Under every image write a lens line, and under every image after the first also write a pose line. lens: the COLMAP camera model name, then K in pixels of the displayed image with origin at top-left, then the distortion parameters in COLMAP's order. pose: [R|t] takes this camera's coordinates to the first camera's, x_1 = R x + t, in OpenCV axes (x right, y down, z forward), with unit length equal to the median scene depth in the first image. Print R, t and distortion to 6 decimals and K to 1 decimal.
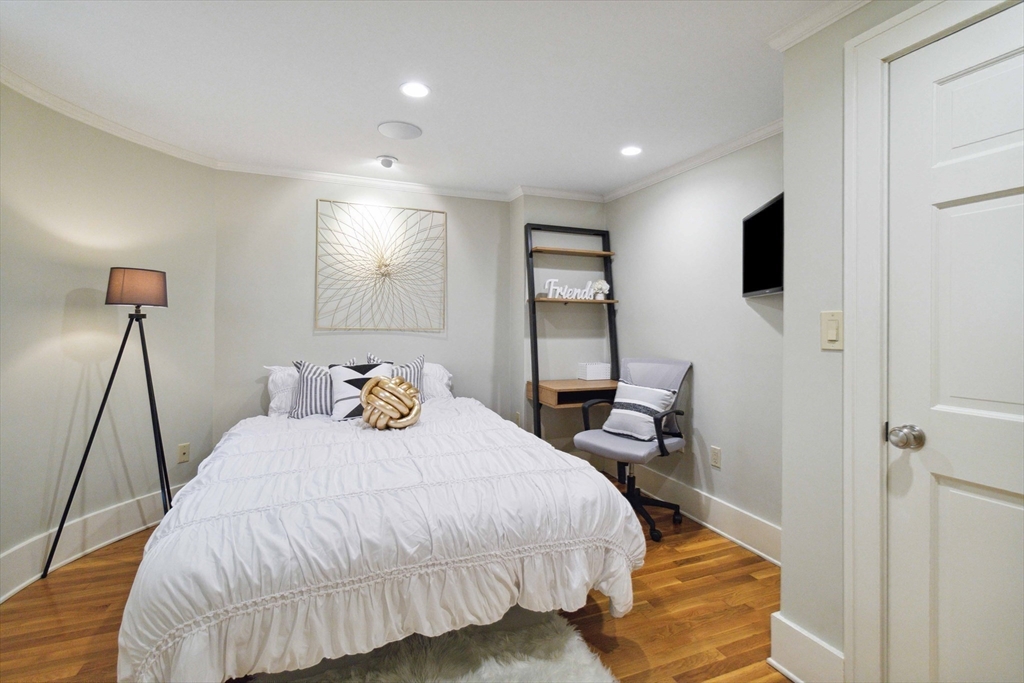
lens RADIAL K [[478.2, 0, 517.9], [0, 478.2, 321.7], [0, 0, 1]] dist [0.000396, 0.000771]
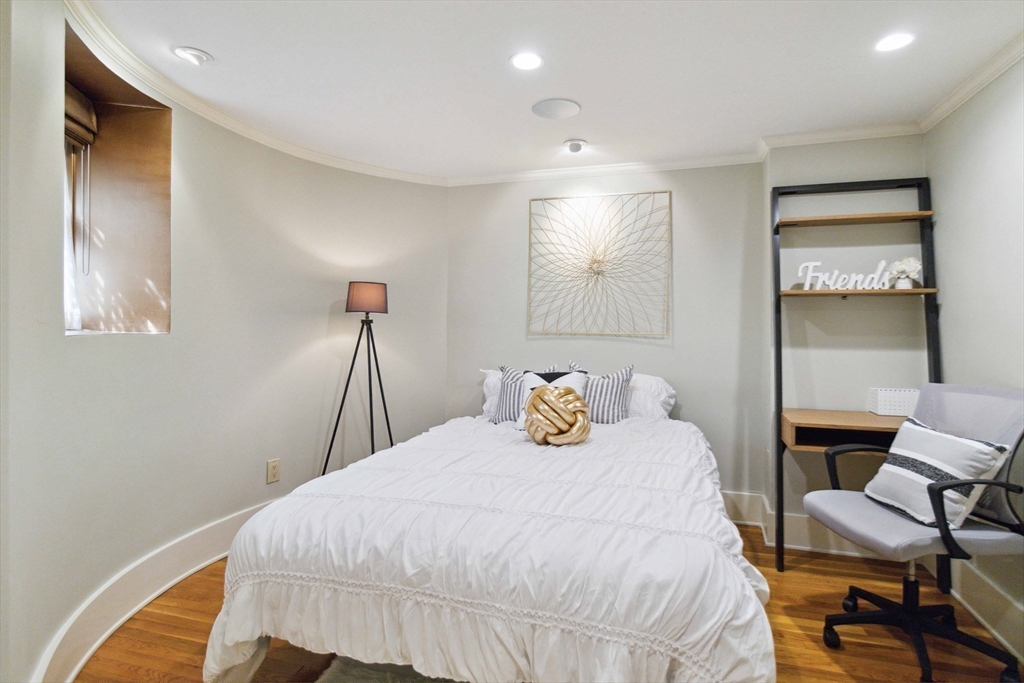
lens RADIAL K [[540.8, 0, 520.5], [0, 540.8, 326.0], [0, 0, 1]] dist [0.000124, -0.001228]
pose [[0.772231, -0.005831, -0.635316, 0.278164], [0.003087, 0.999981, -0.005425, 0.006118], [0.635335, 0.002228, 0.772233, 0.153487]]
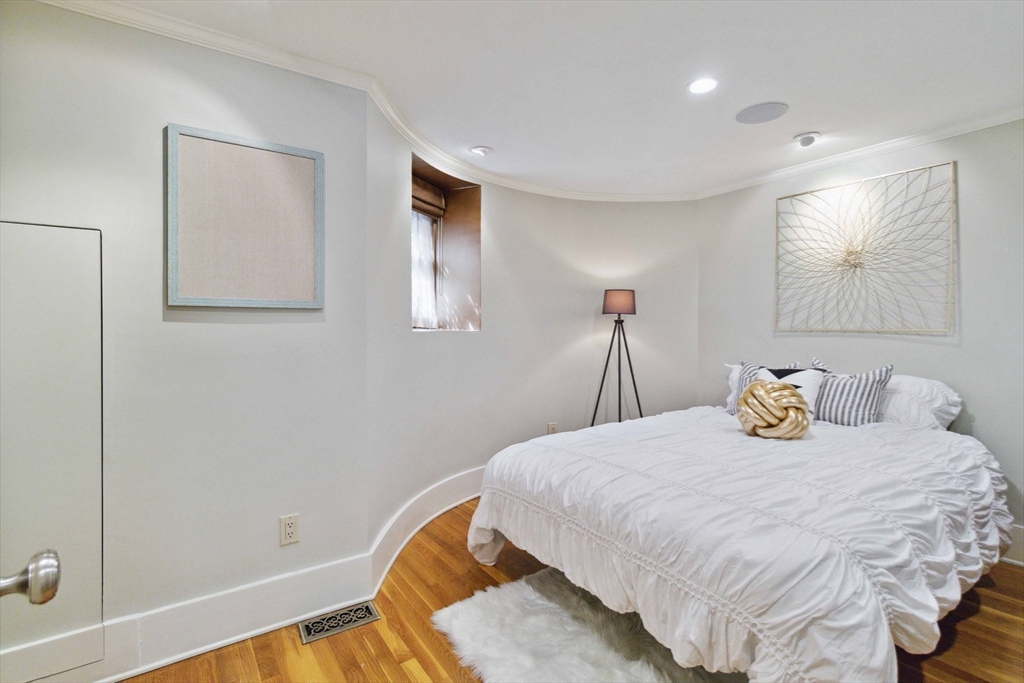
lens RADIAL K [[476.1, 0, 514.3], [0, 476.1, 325.9], [0, 0, 1]] dist [0.001522, 0.000372]
pose [[0.217736, -0.011705, -0.975937, 0.445813], [0.008071, 0.999915, -0.010192, 0.011392], [0.975974, -0.005658, 0.217812, 0.277238]]
